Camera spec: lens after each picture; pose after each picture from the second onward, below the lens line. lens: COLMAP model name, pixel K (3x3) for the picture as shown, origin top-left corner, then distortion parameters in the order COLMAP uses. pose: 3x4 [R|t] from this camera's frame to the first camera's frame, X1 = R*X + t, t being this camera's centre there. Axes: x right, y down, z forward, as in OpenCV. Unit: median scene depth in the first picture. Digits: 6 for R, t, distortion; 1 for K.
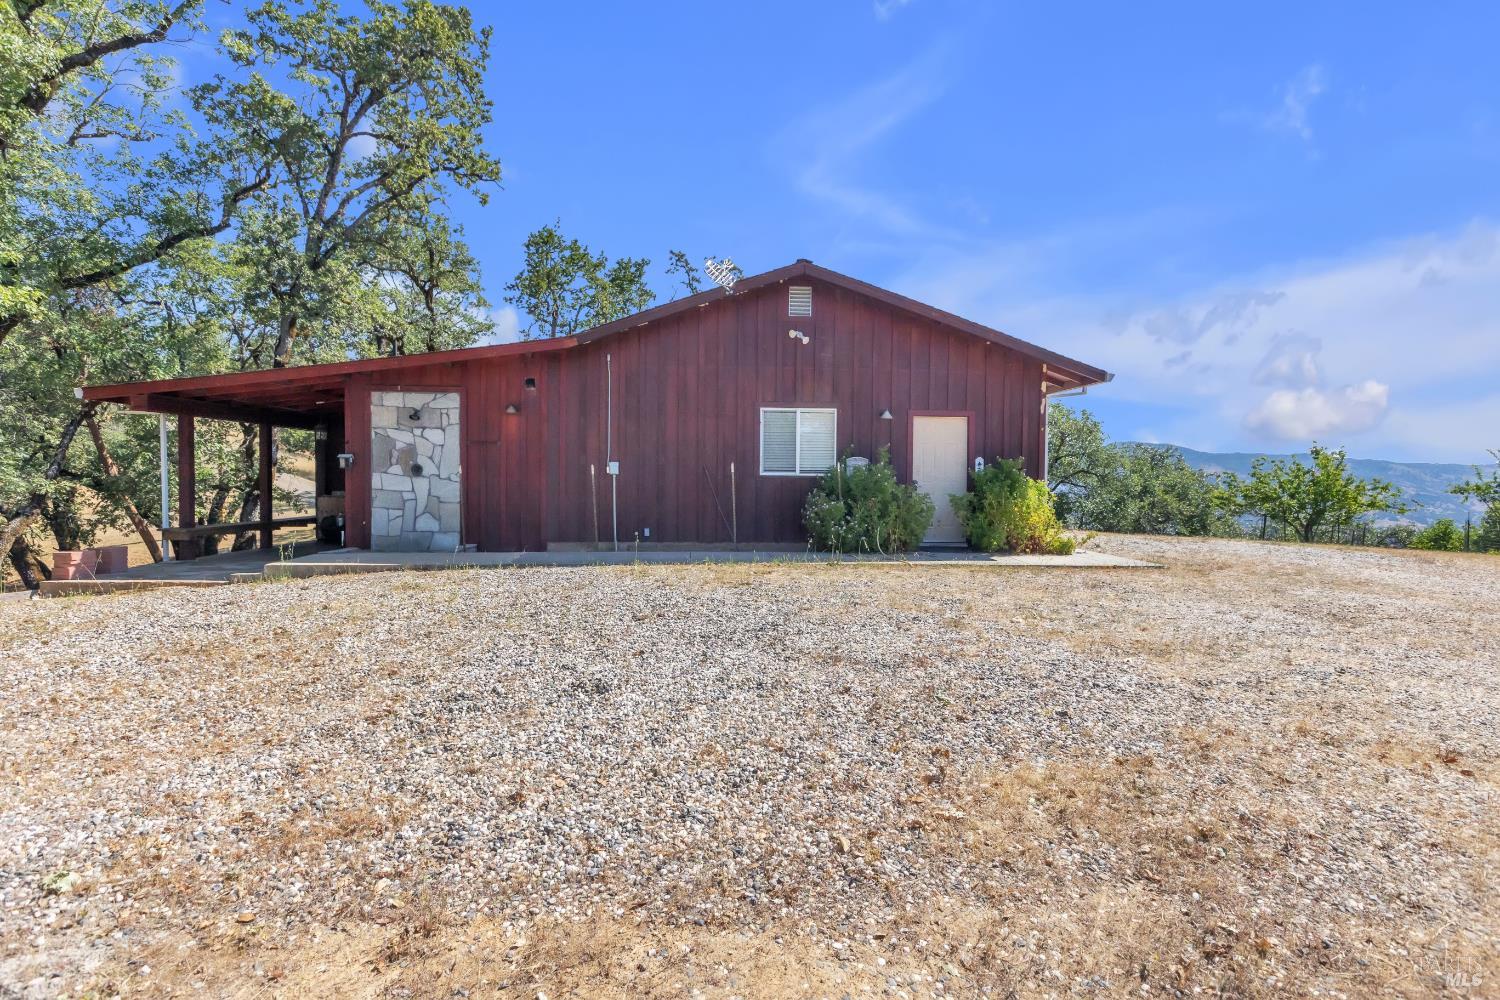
lens RADIAL K [[730.7, 0, 741.1], [0, 730.7, 499.1], [0, 0, 1]] dist [0.000465, 0.001119]
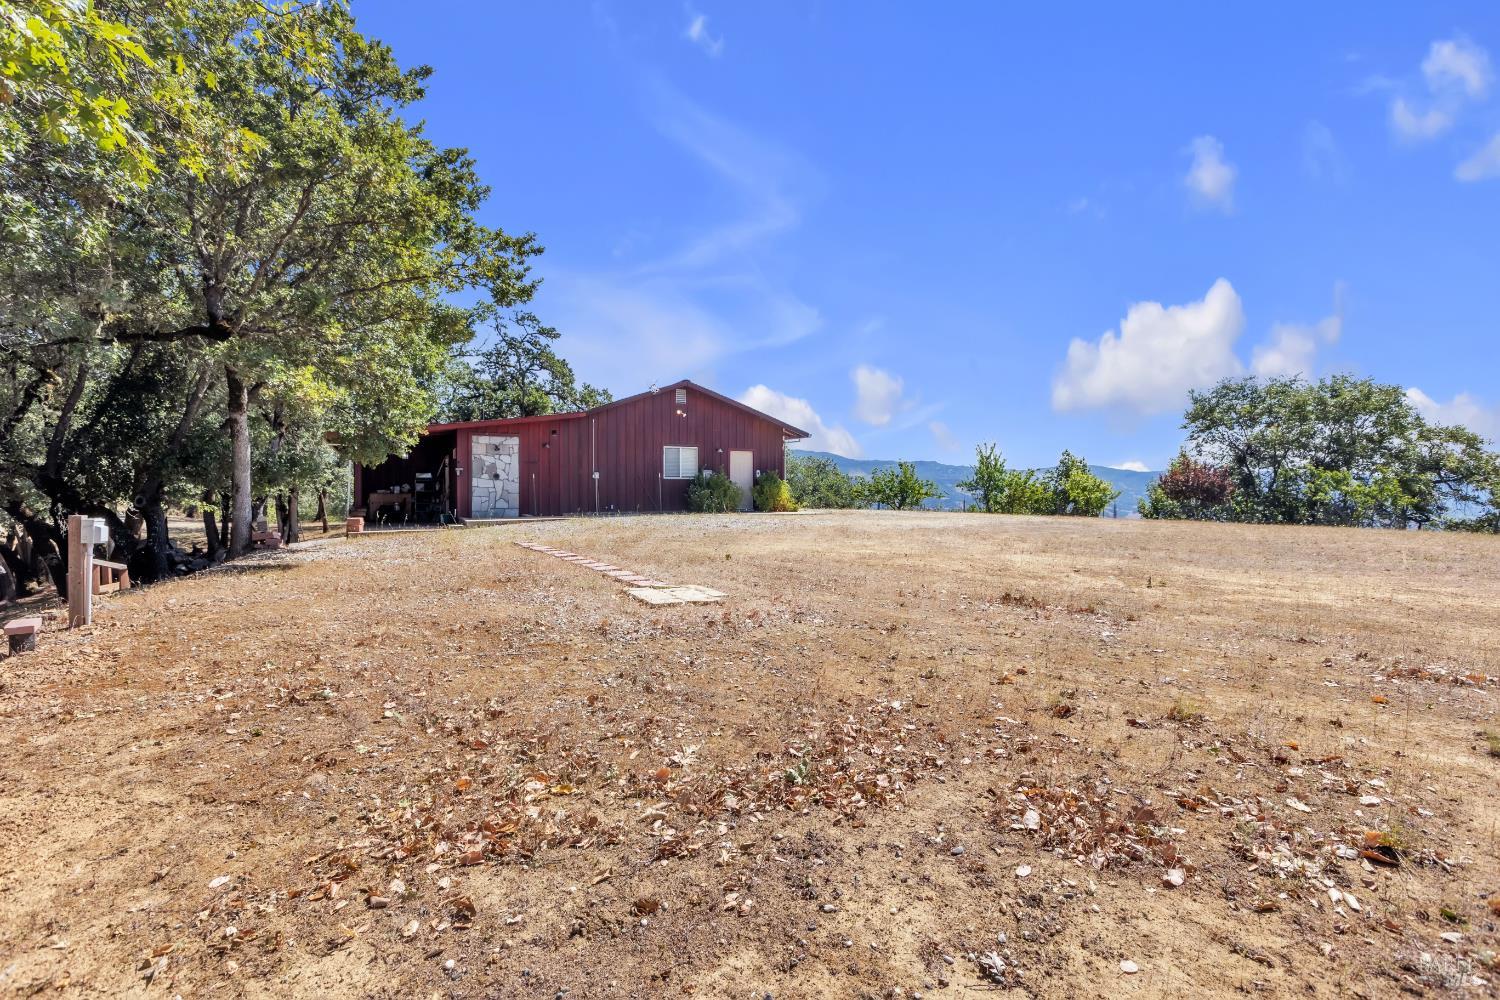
lens RADIAL K [[730.7, 0, 745.2], [0, 730.7, 490.5], [0, 0, 1]] dist [0.000465, 0.001119]
pose [[0.913621, -0.010354, 0.406436, -0.625983], [0.017735, 0.999739, -0.014396, 0.036744], [-0.406181, 0.020361, 0.913566, -1.029438]]
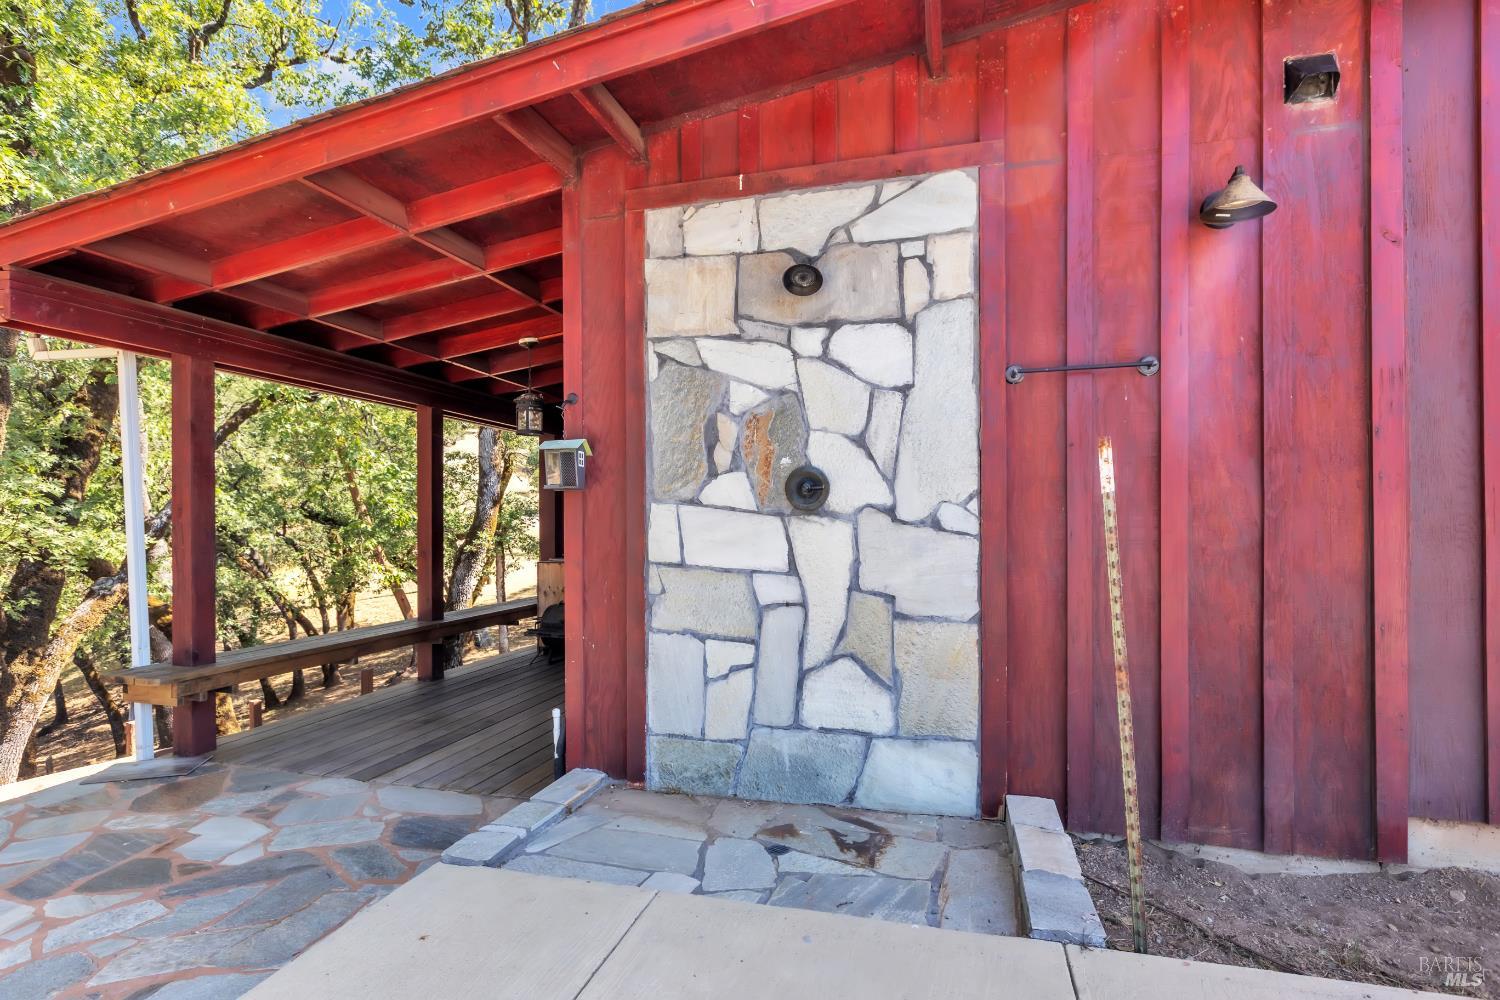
lens RADIAL K [[730.7, 0, 738.9], [0, 730.7, 519.3], [0, 0, 1]] dist [0.000465, 0.001119]
pose [[0.948059, -0.013462, -0.317811, -0.383217], [0.004893, 0.999603, -0.027744, -0.022404], [0.318058, 0.024748, 0.947748, 0.745921]]
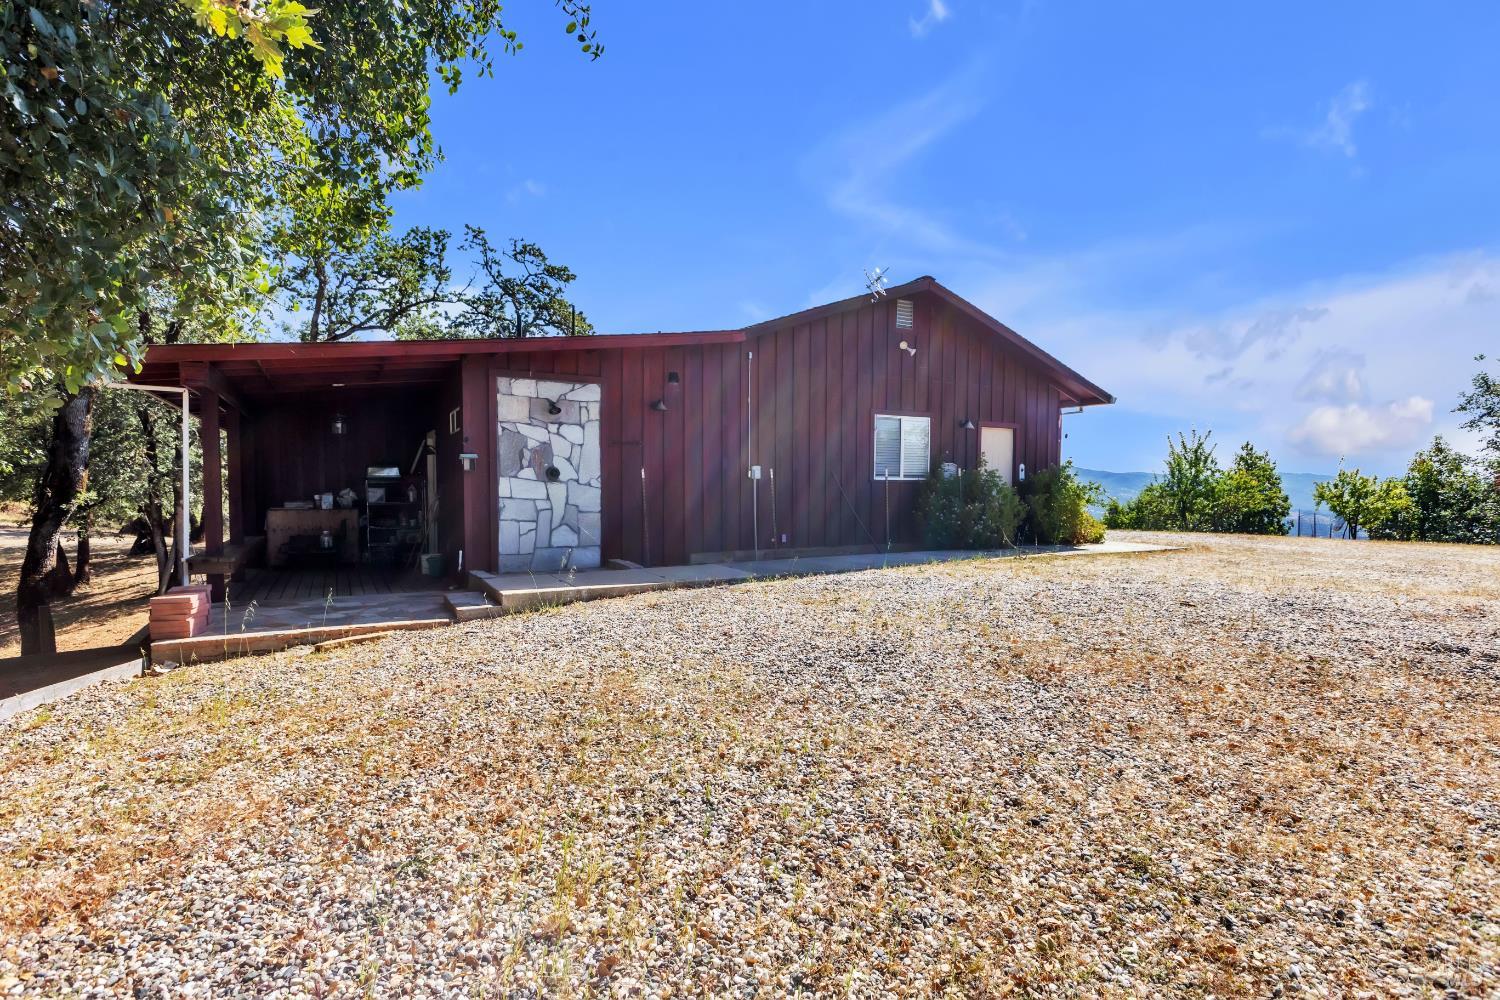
lens RADIAL K [[730.7, 0, 730.4], [0, 730.7, 520.5], [0, 0, 1]] dist [0.000465, 0.001119]
pose [[0.902834, -0.025423, 0.429237, -0.618110], [0.015686, 0.999533, 0.026206, -0.005187], [-0.429703, -0.016927, 0.902811, 0.154760]]
